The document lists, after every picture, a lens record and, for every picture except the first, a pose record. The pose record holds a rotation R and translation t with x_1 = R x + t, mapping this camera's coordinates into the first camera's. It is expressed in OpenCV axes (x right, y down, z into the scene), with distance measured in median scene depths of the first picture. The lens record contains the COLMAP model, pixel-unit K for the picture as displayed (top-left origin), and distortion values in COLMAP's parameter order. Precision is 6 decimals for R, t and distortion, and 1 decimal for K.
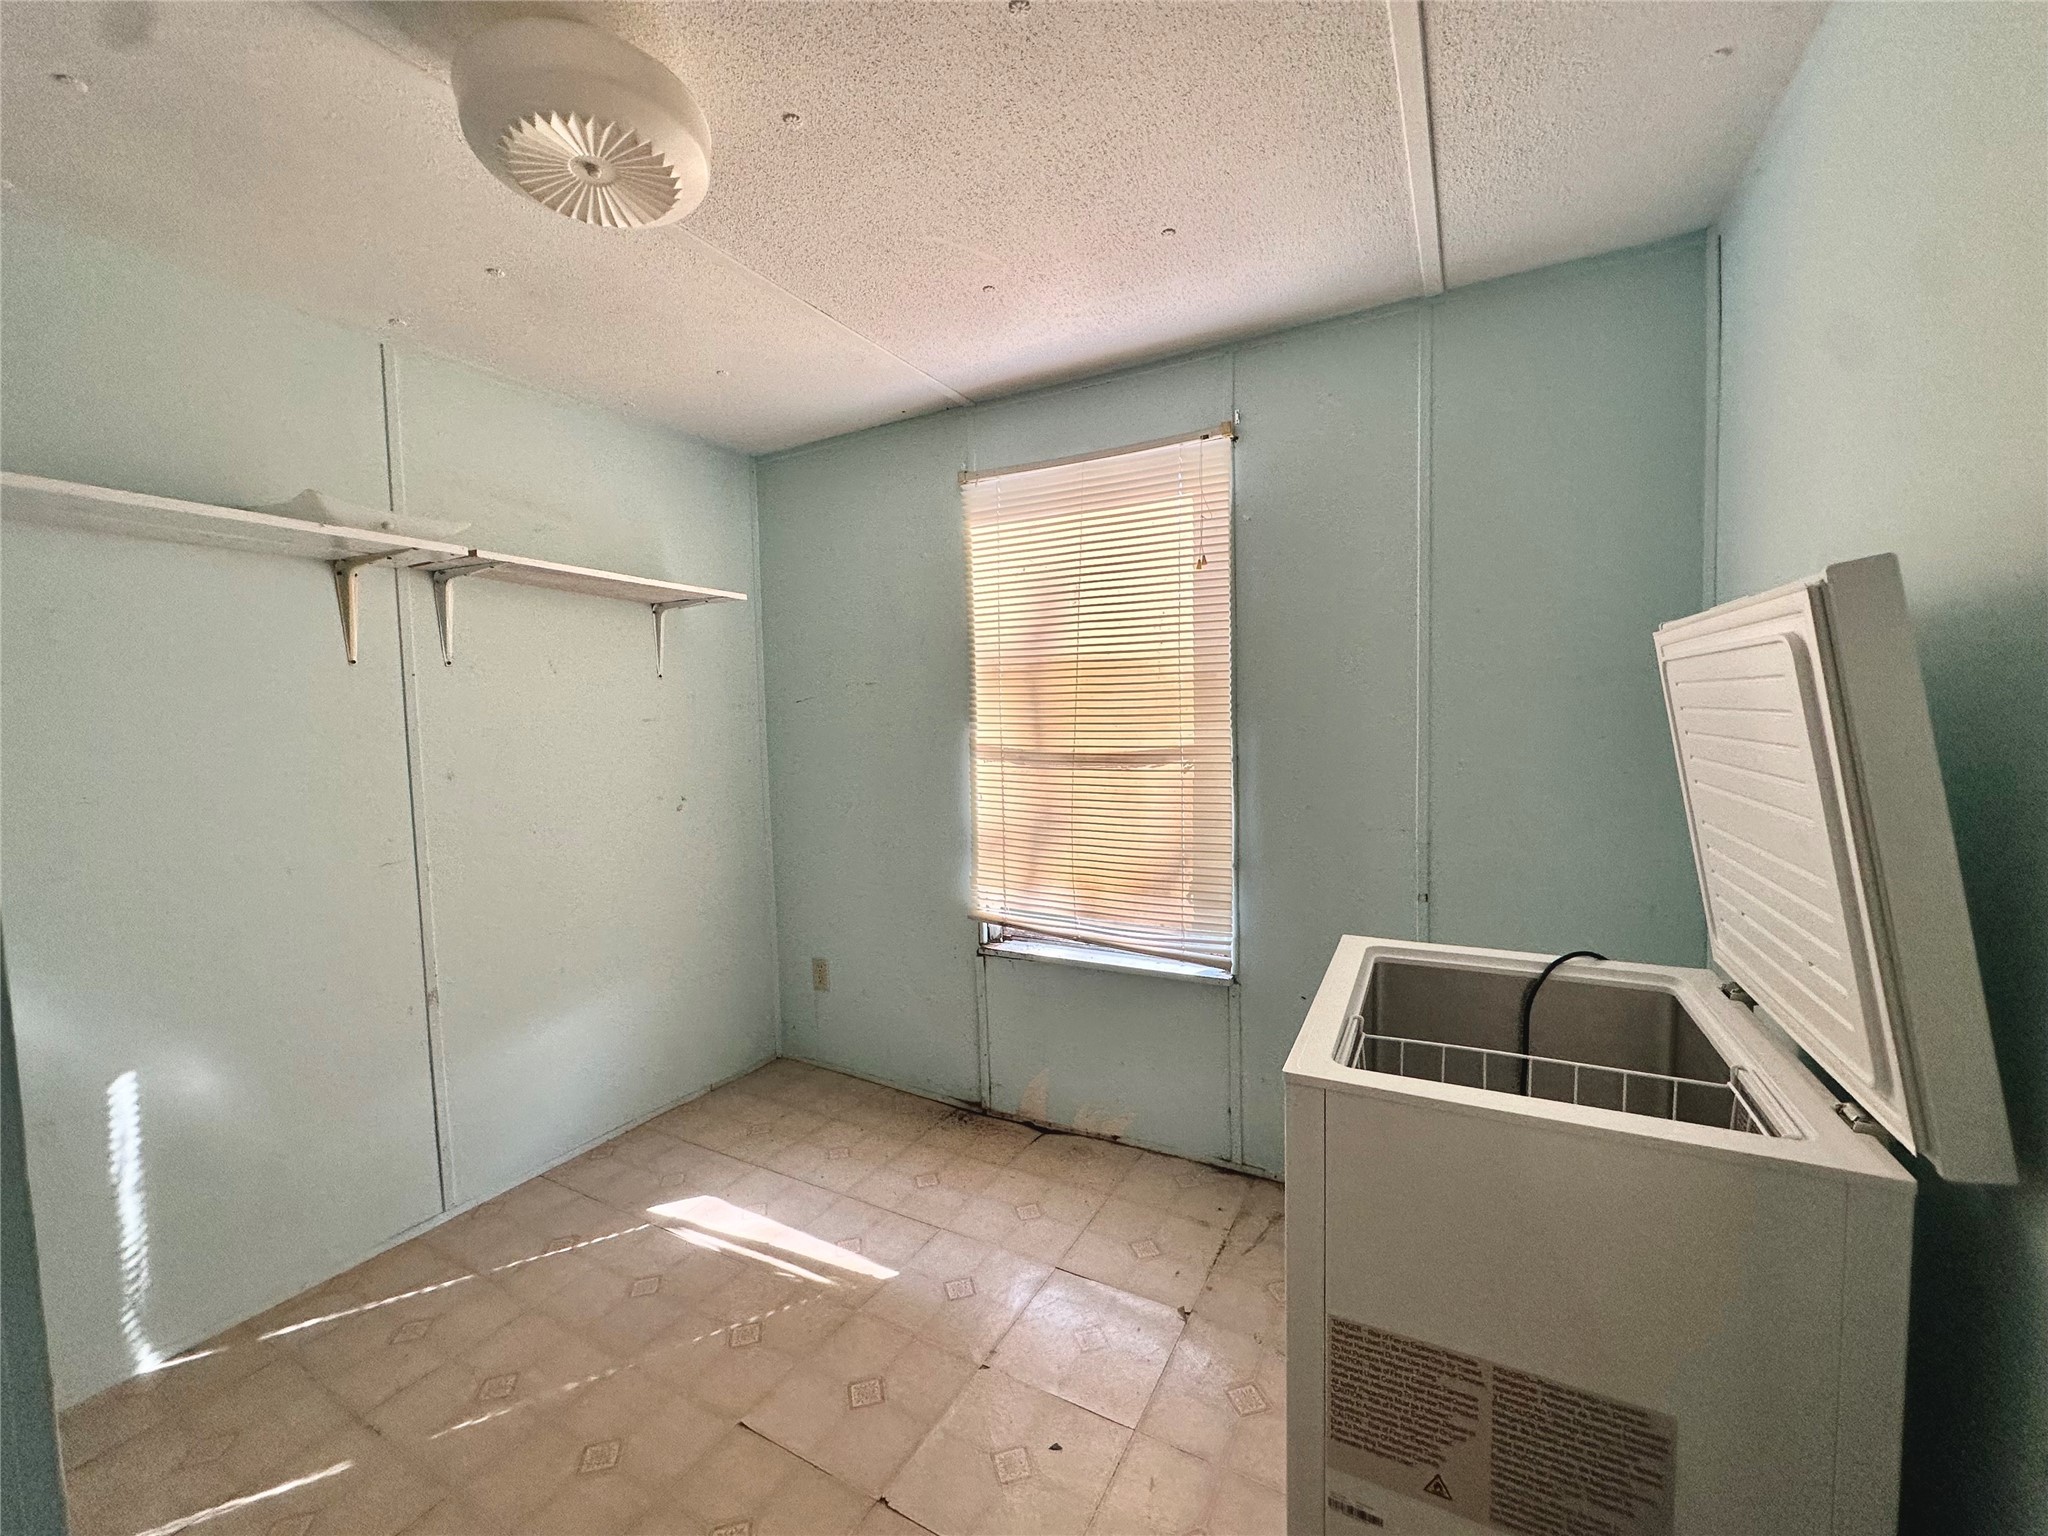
lens RADIAL K [[815.9, 0, 1026.9], [0, 815.9, 763.4], [0, 0, 1]] dist [-0.002597, 0.000304]
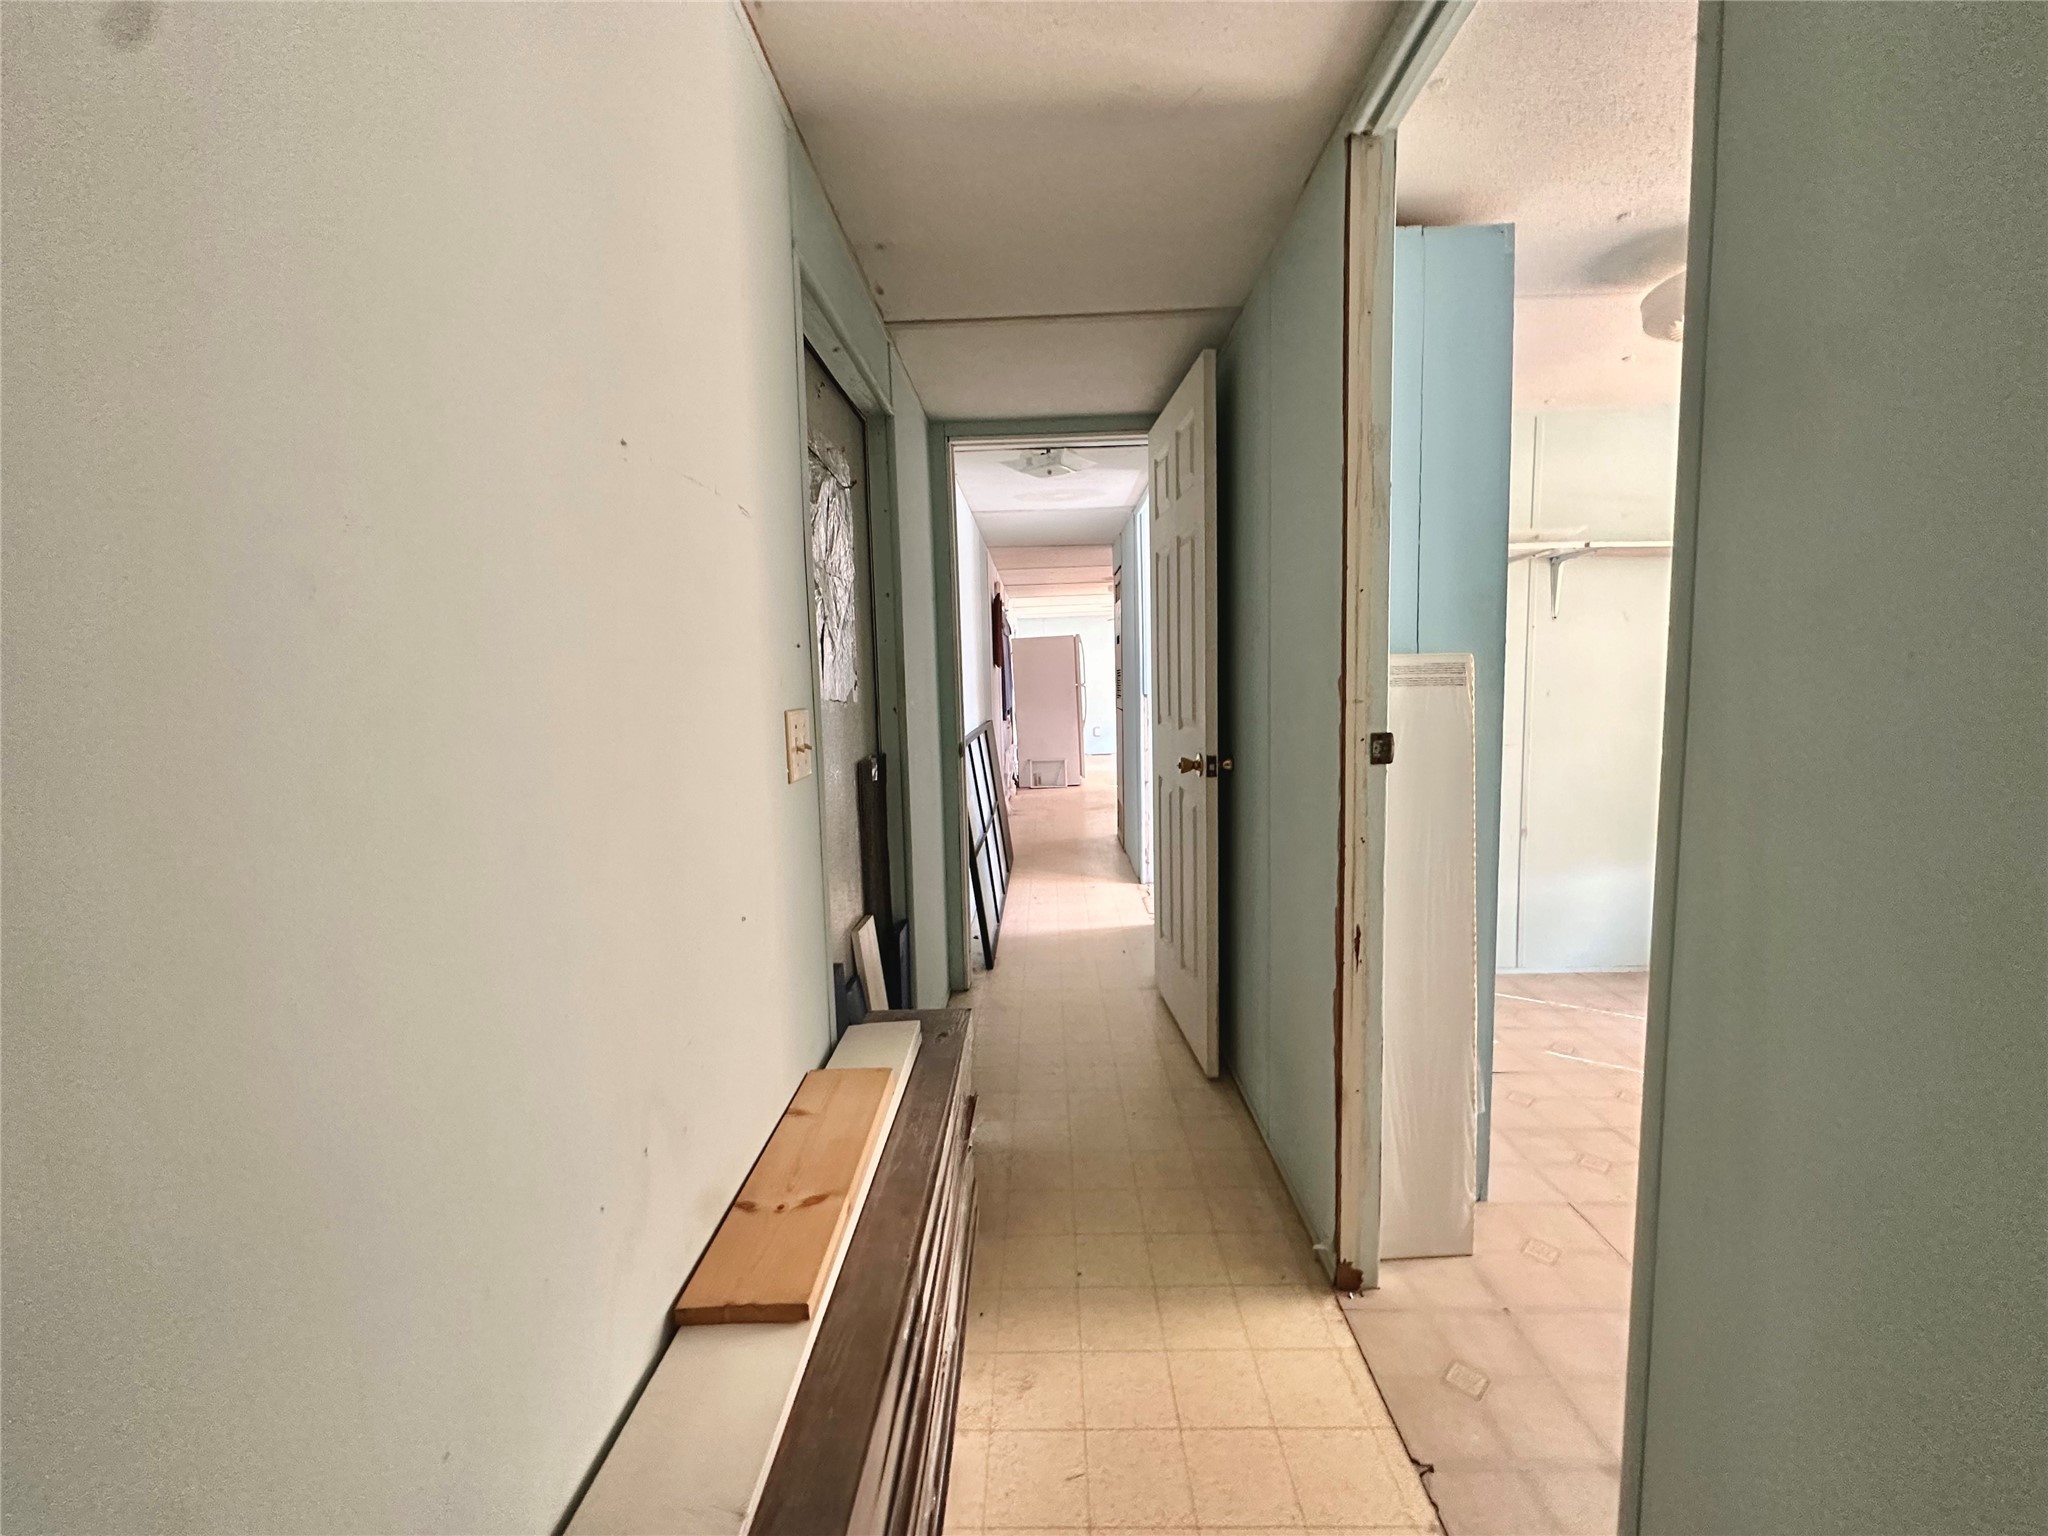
lens RADIAL K [[815.9, 0, 1027.8], [0, 815.9, 760.9], [0, 0, 1]] dist [-0.002597, 0.000304]
pose [[0.460260, 0.101582, -0.881954, 0.209282], [-0.039336, 0.994790, 0.094050, 0.039514], [0.886912, -0.008595, 0.461858, -0.589413]]
